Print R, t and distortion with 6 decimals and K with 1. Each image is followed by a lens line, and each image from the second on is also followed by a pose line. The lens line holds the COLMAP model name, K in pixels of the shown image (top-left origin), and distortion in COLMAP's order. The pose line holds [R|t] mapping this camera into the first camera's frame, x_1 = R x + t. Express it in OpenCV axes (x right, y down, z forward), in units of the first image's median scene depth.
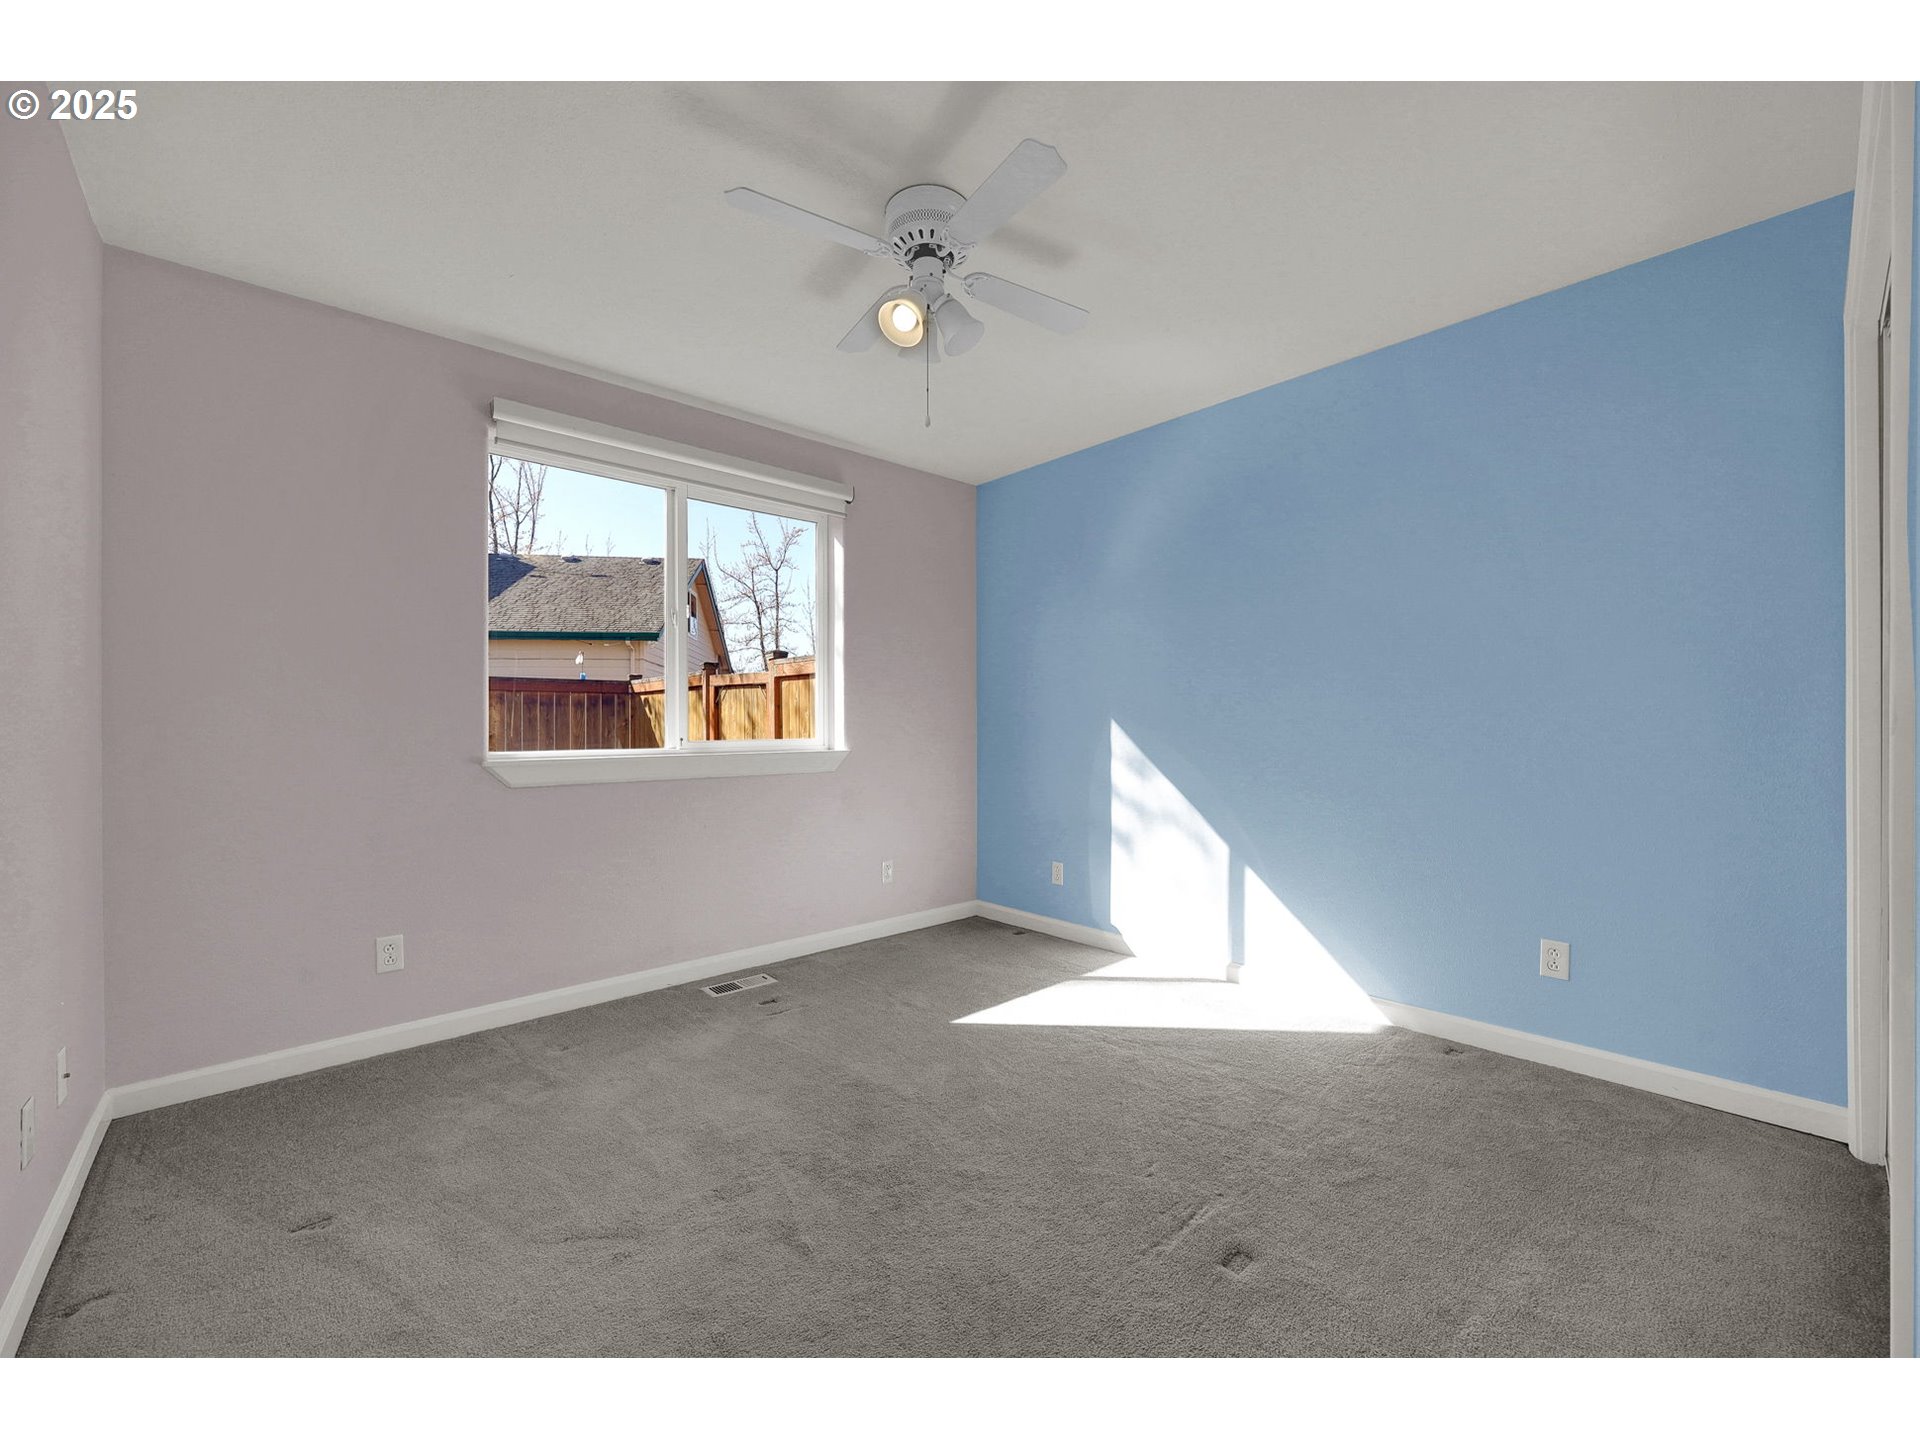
lens RADIAL K [[775.2, 0, 969.4], [0, 775.2, 723.2], [0, 0, 1]] dist [-0.000274, -0.000026]
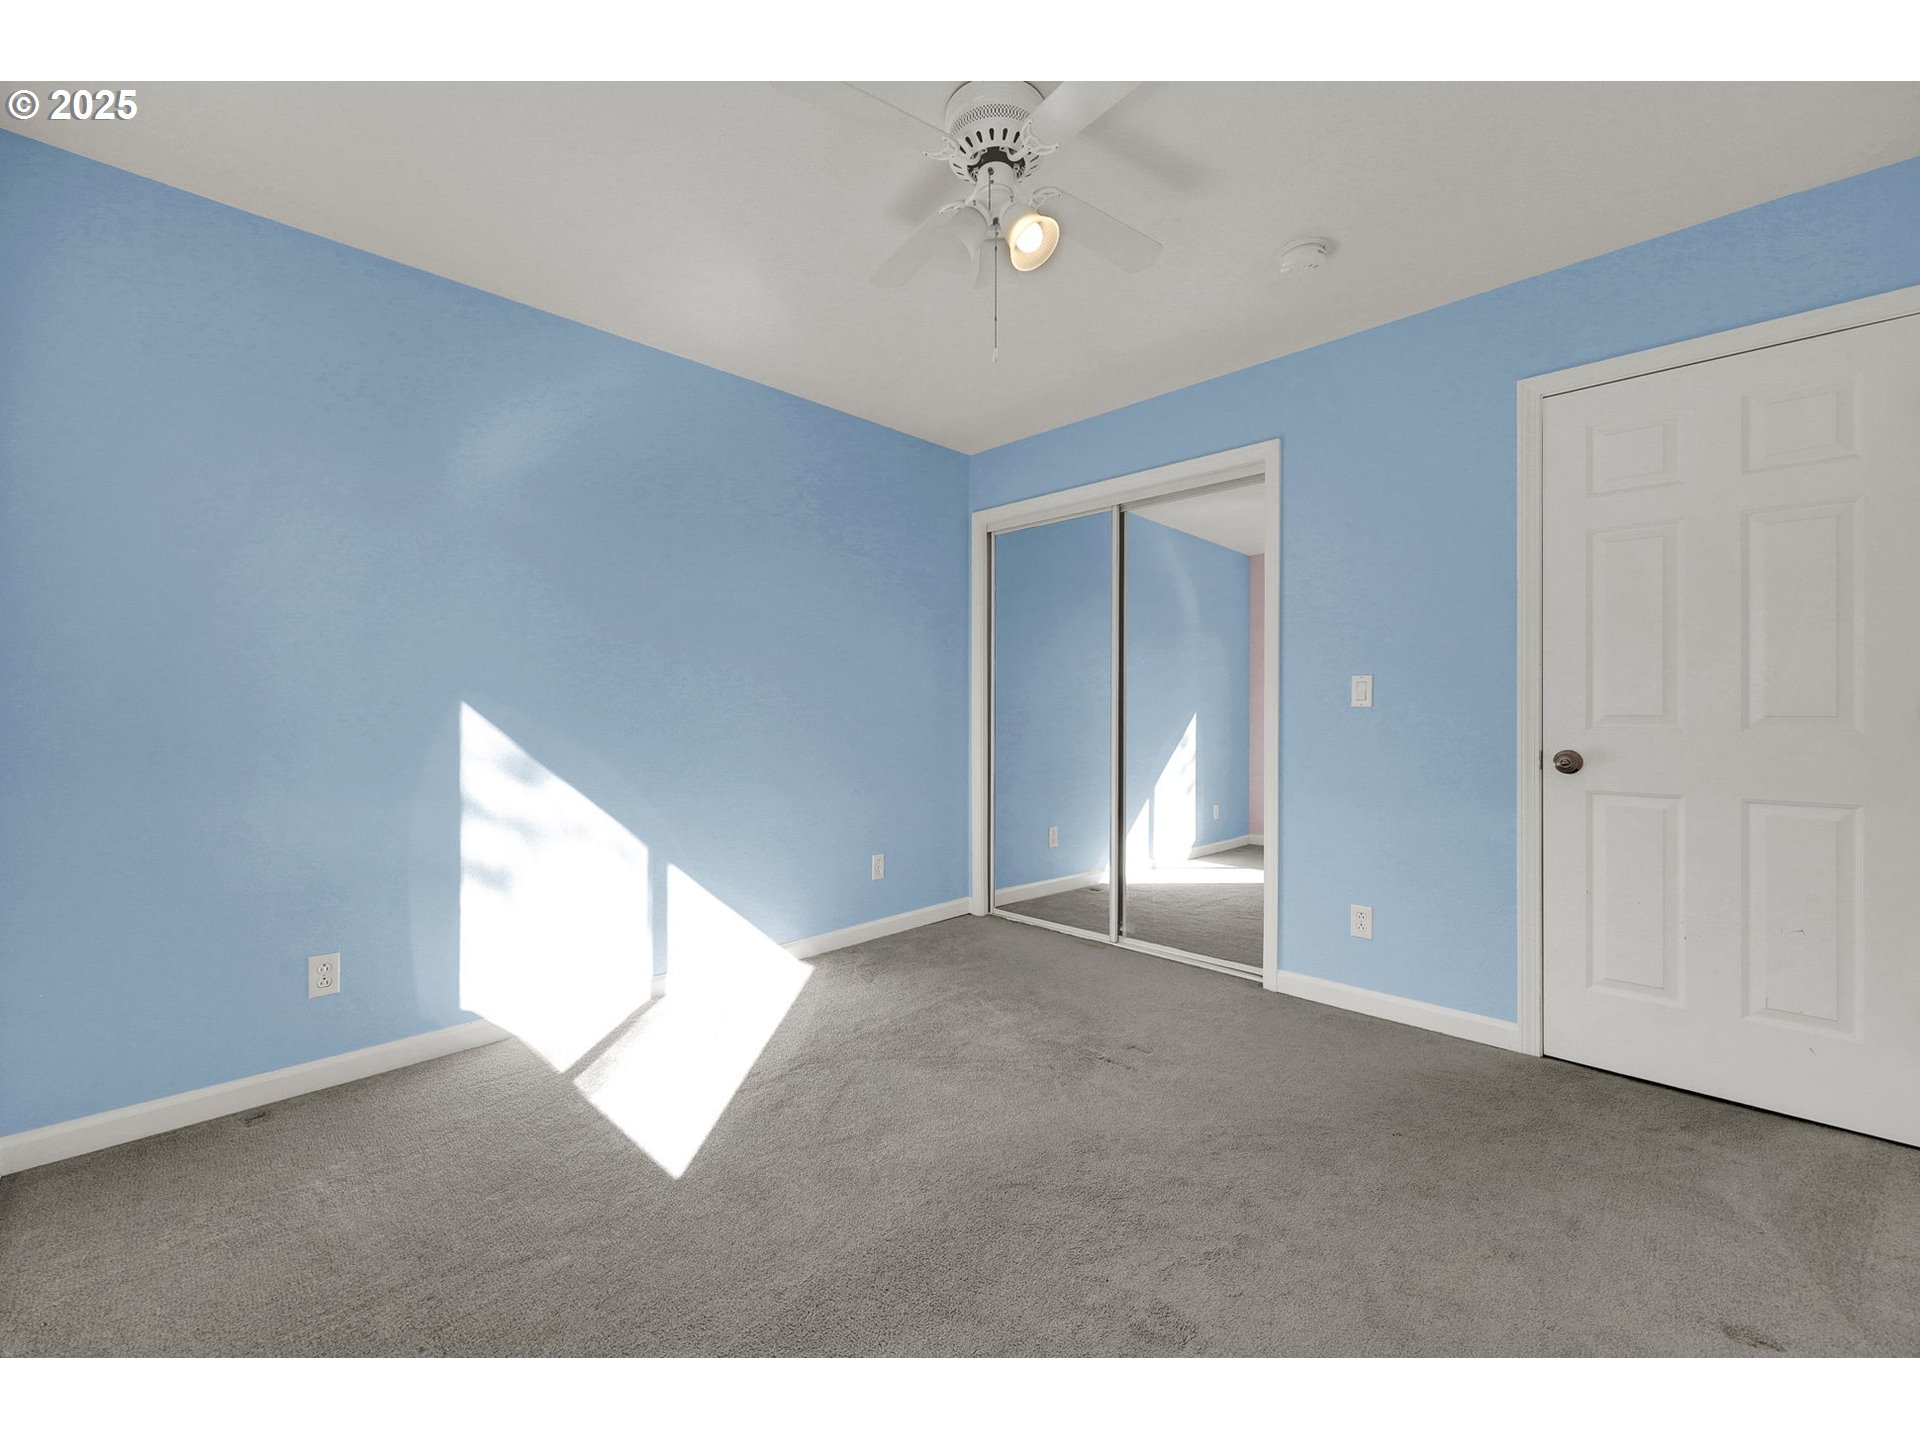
lens RADIAL K [[775.2, 0, 969.4], [0, 775.2, 723.2], [0, 0, 1]] dist [-0.000274, -0.000026]
pose [[-0.043735, -0.011881, 0.998973, -0.548037], [0.009723, 0.999877, 0.012317, 0.011013], [-0.998996, 0.010252, -0.043614, 0.656749]]
